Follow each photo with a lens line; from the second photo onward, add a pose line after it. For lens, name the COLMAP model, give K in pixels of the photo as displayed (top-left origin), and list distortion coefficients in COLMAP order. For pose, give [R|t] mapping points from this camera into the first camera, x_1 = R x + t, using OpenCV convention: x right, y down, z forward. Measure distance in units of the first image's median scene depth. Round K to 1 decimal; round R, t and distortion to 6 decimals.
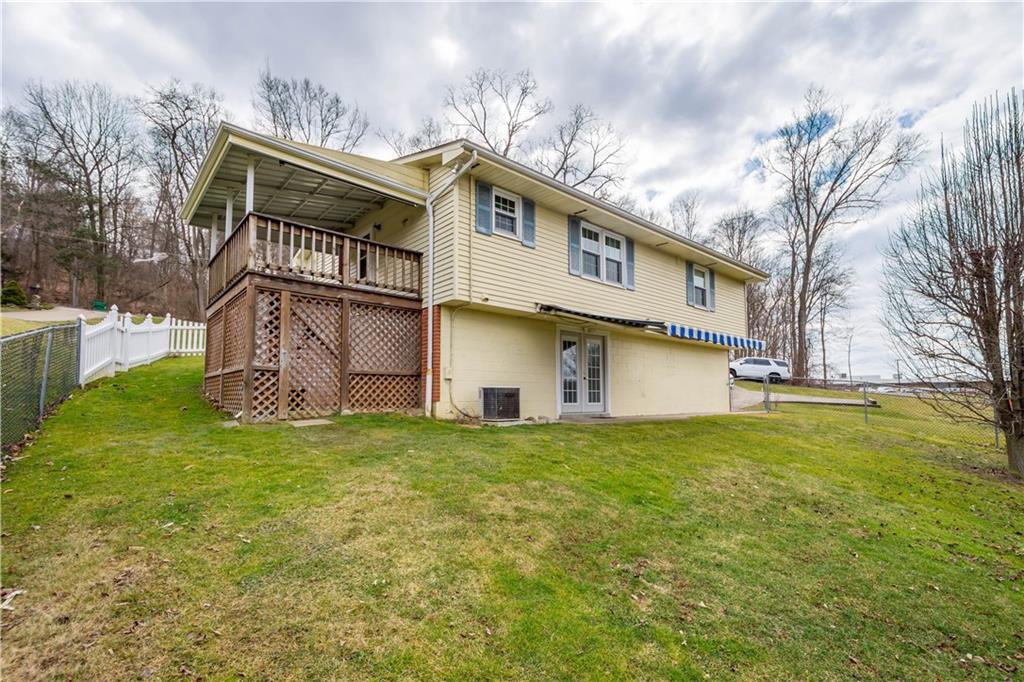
lens RADIAL K [[469.3, 0, 505.0], [0, 469.3, 365.9], [0, 0, 1]] dist [0.002860, 0.000171]
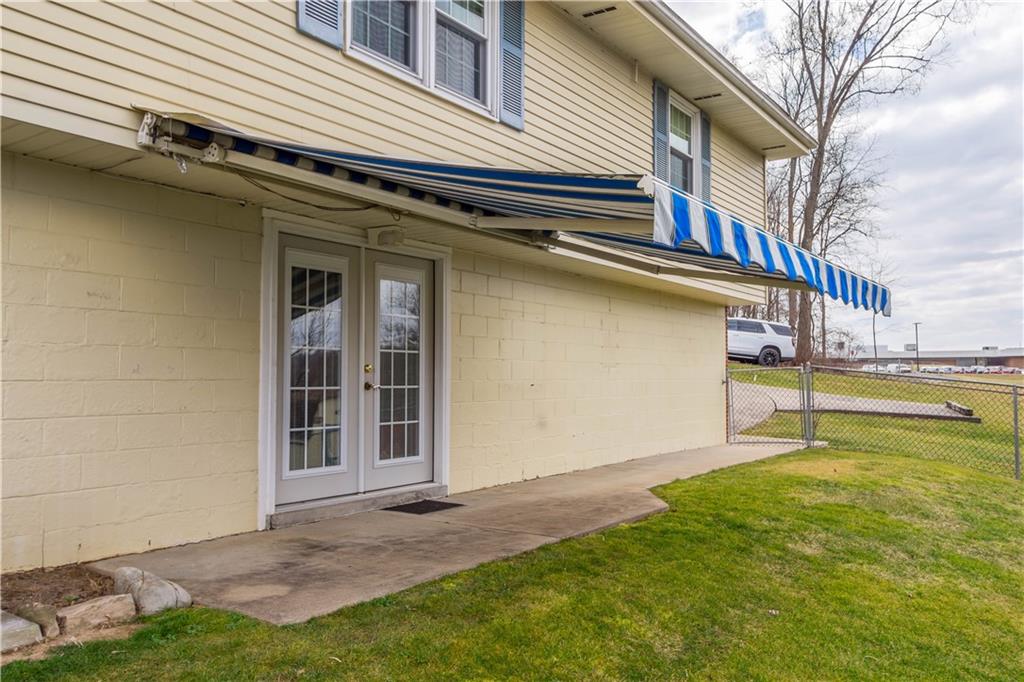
lens RADIAL K [[807.0, 0, 512.3], [0, 807.0, 341.9], [0, 0, 1]] dist [0.007390, 0.001535]
pose [[0.970171, 0.013358, 0.242055, 0.126596], [-0.019443, 0.999552, 0.022770, -0.018230], [-0.241642, -0.026797, 0.969995, 0.420098]]
